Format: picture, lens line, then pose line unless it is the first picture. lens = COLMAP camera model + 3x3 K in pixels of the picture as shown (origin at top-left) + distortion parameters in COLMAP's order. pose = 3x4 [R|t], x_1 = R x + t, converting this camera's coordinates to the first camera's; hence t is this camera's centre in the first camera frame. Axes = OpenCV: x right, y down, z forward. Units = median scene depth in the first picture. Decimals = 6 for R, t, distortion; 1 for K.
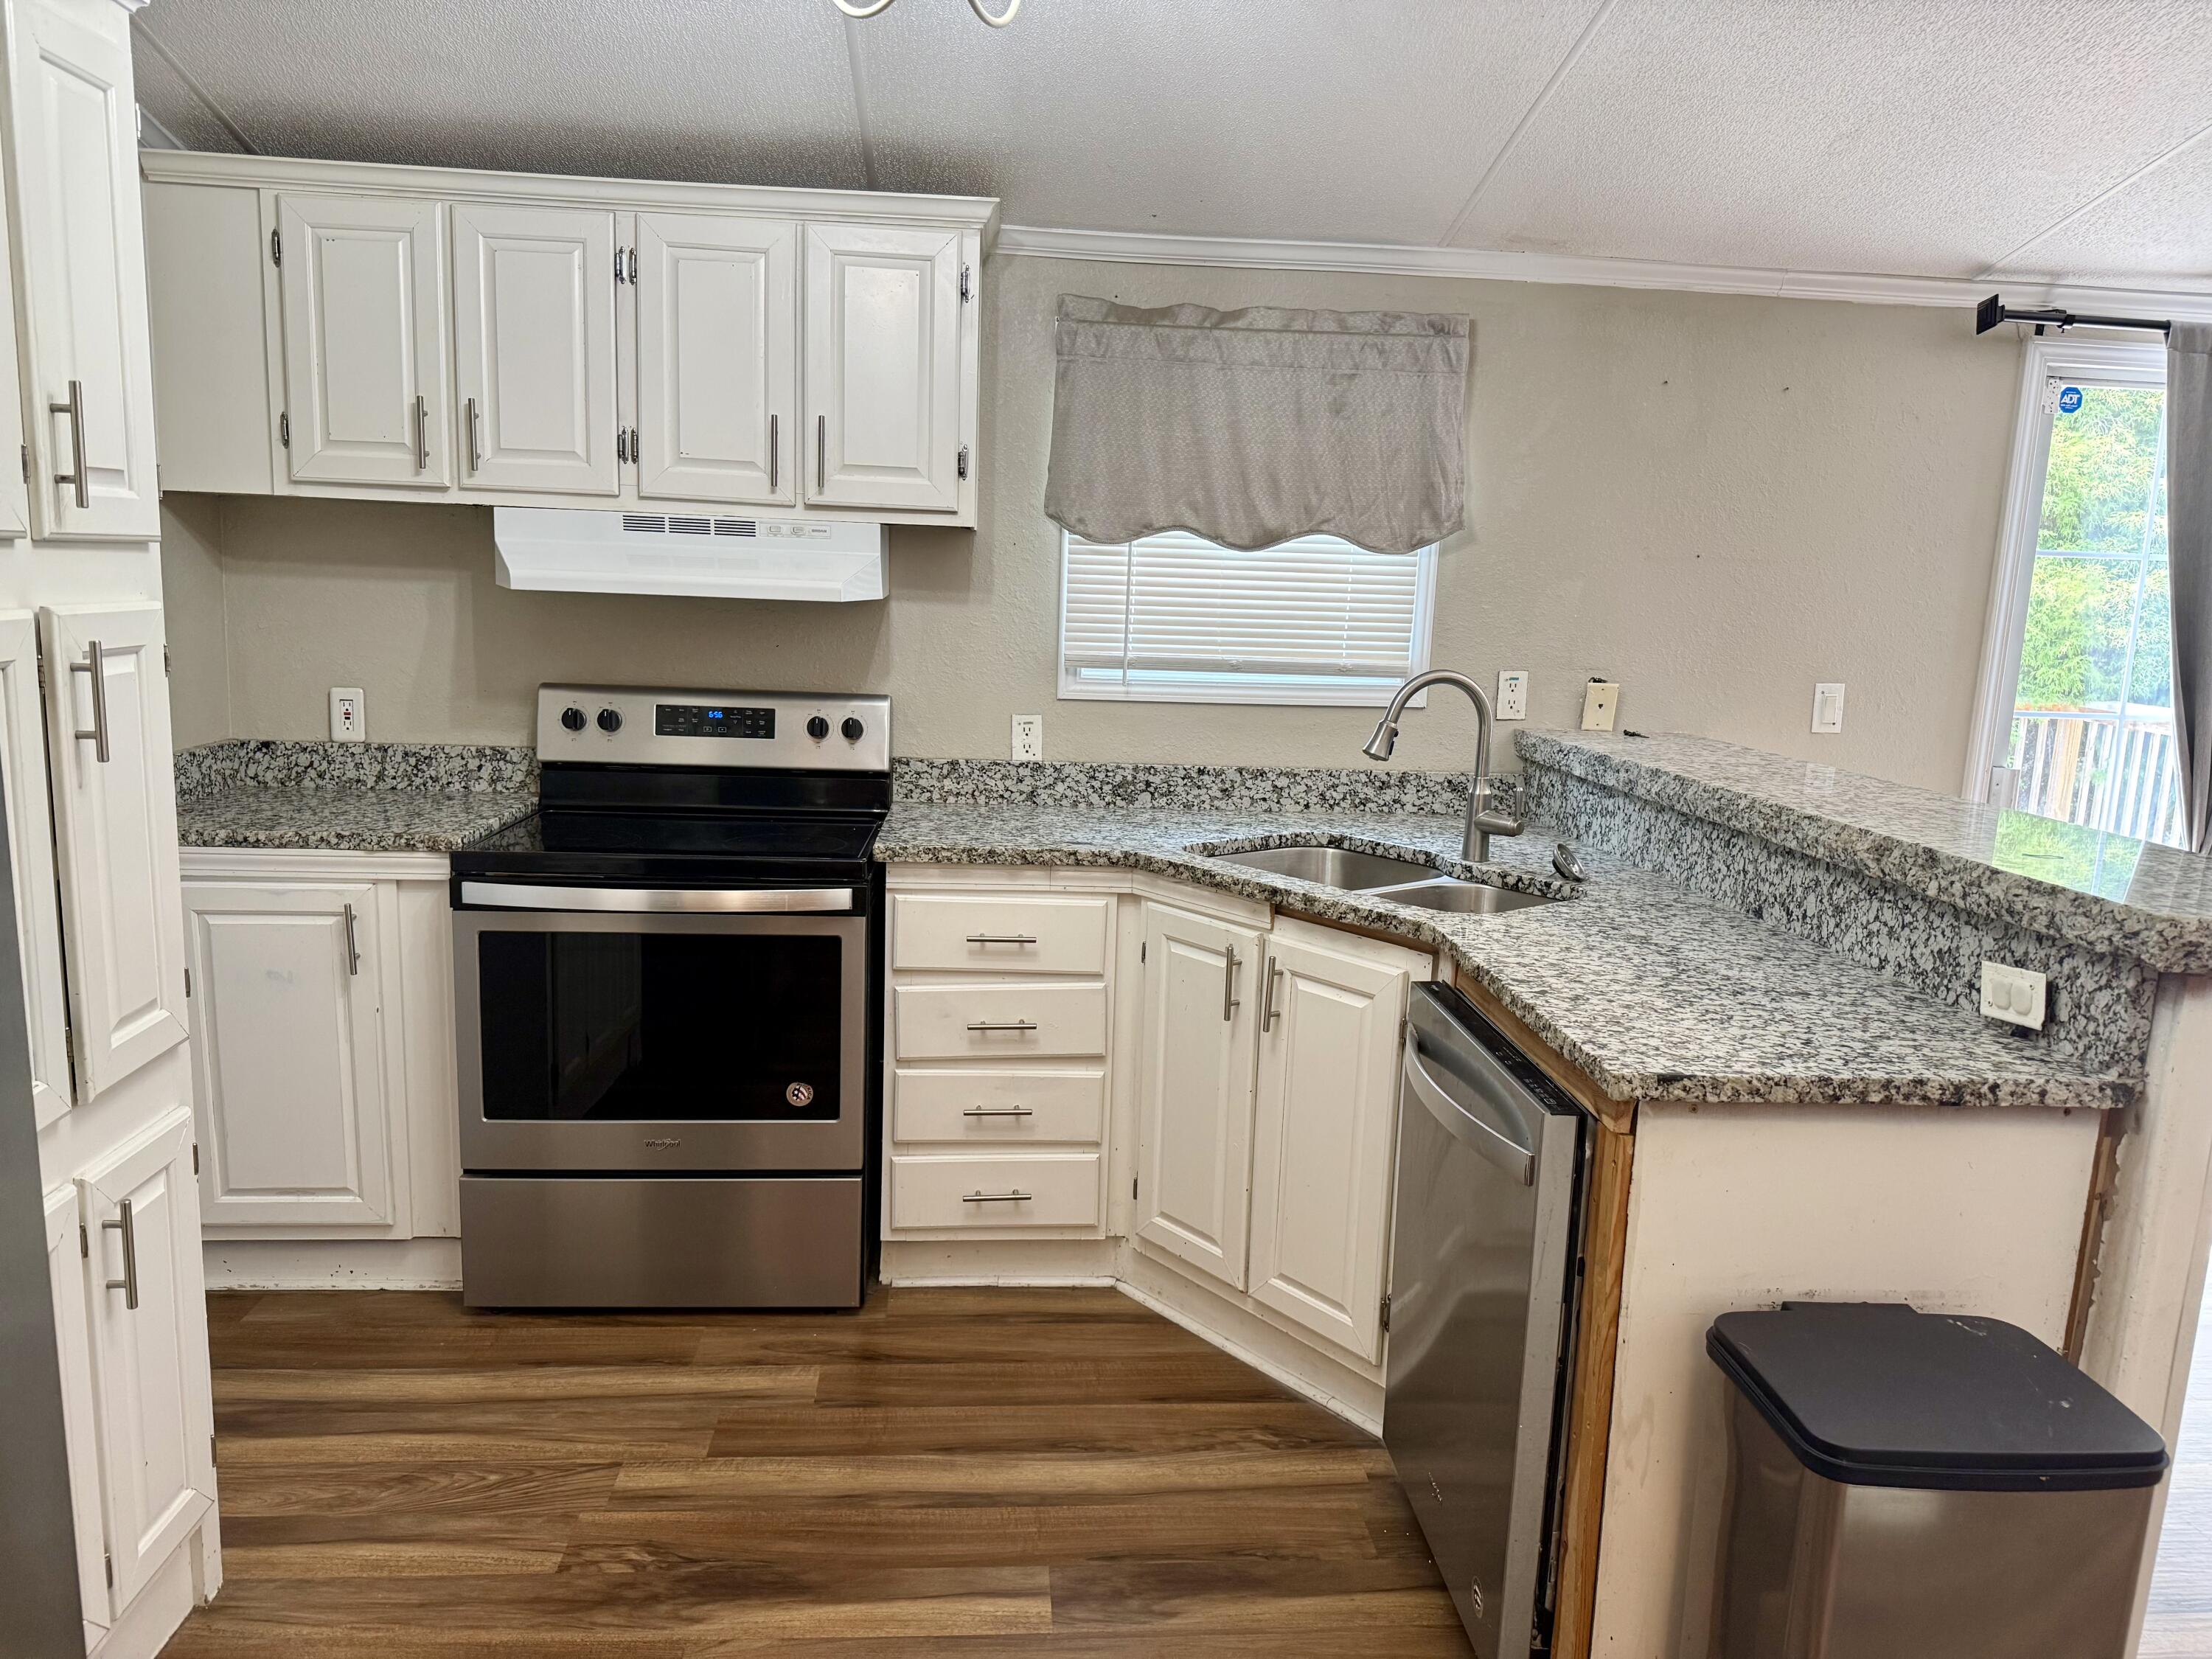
lens RADIAL K [[1548.2, 0, 1095.3], [0, 1548.2, 848.9], [0, 0, 1]] dist [0.074287, -0.103299]
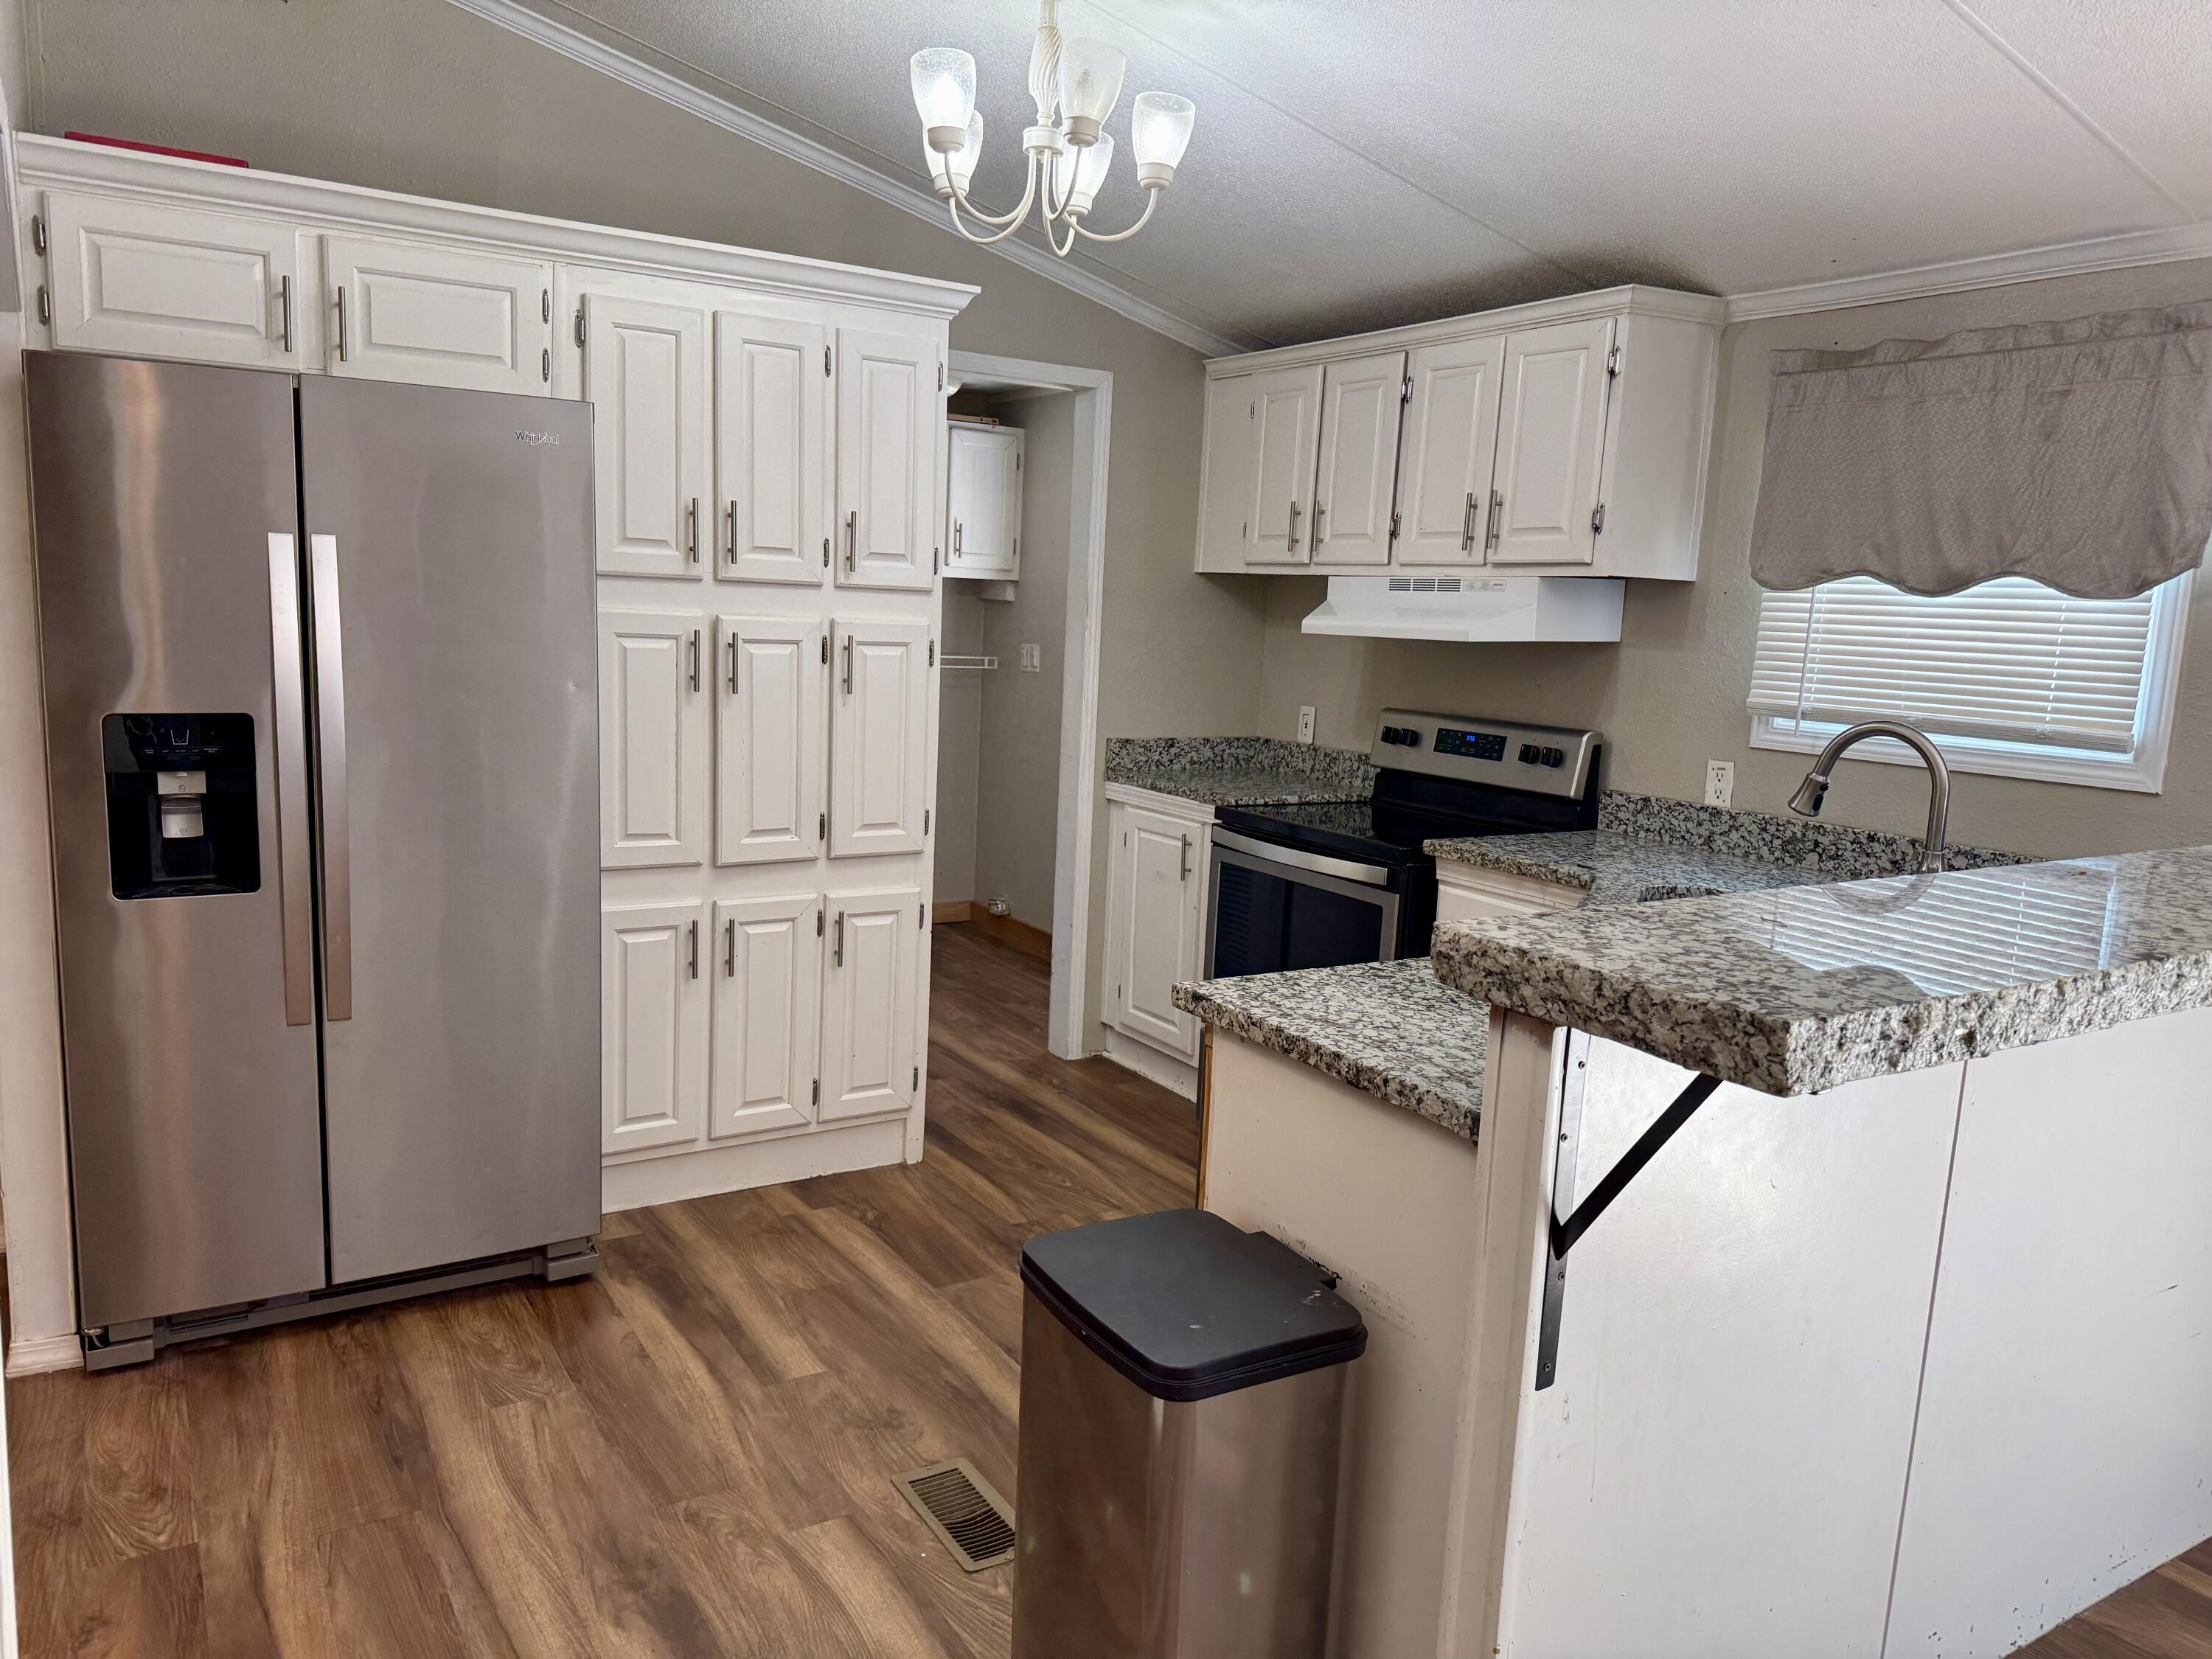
lens RADIAL K [[1548.2, 0, 1103.3], [0, 1548.2, 838.4], [0, 0, 1]] dist [0.074287, -0.103299]
pose [[0.468863, 0.119967, -0.875086, 0.774483], [-0.180010, 0.982919, 0.038302, -0.004336], [0.864733, 0.139566, 0.482450, 0.192329]]
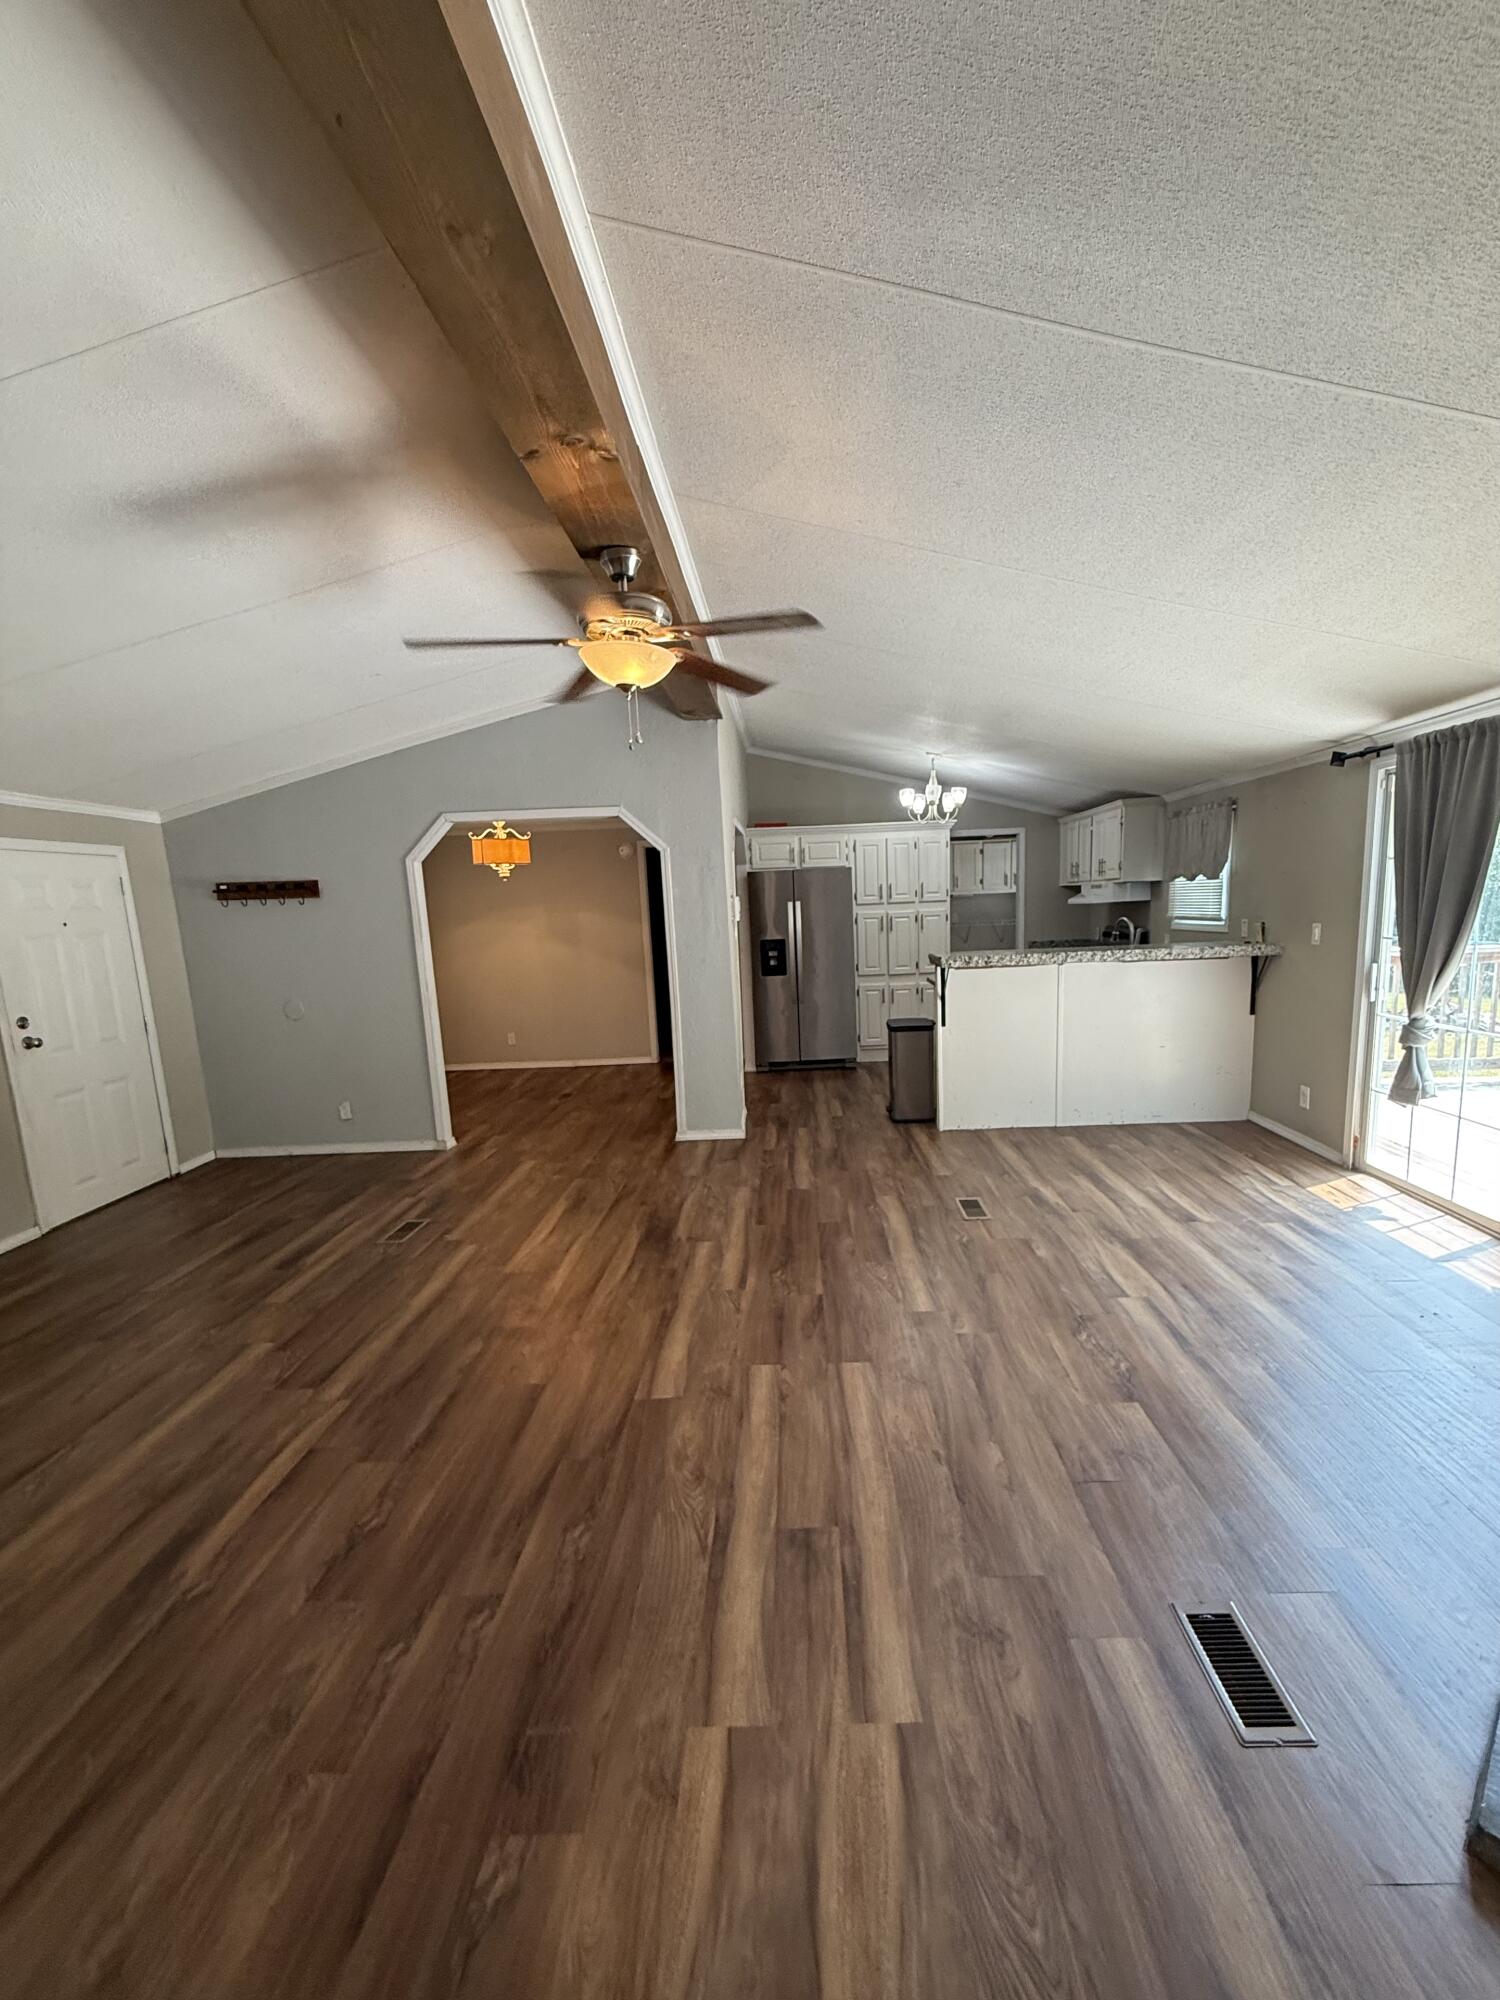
lens RADIAL K [[846.8, 0, 786.5], [0, 846.8, 1032.8], [0, 0, 1]] dist [-0.005795, -0.000304]
pose [[-0.082231, 0.116762, -0.989750, 2.155729], [-0.136923, 0.982372, 0.127268, 0.003417], [0.987163, 0.145984, -0.064794, 0.391294]]
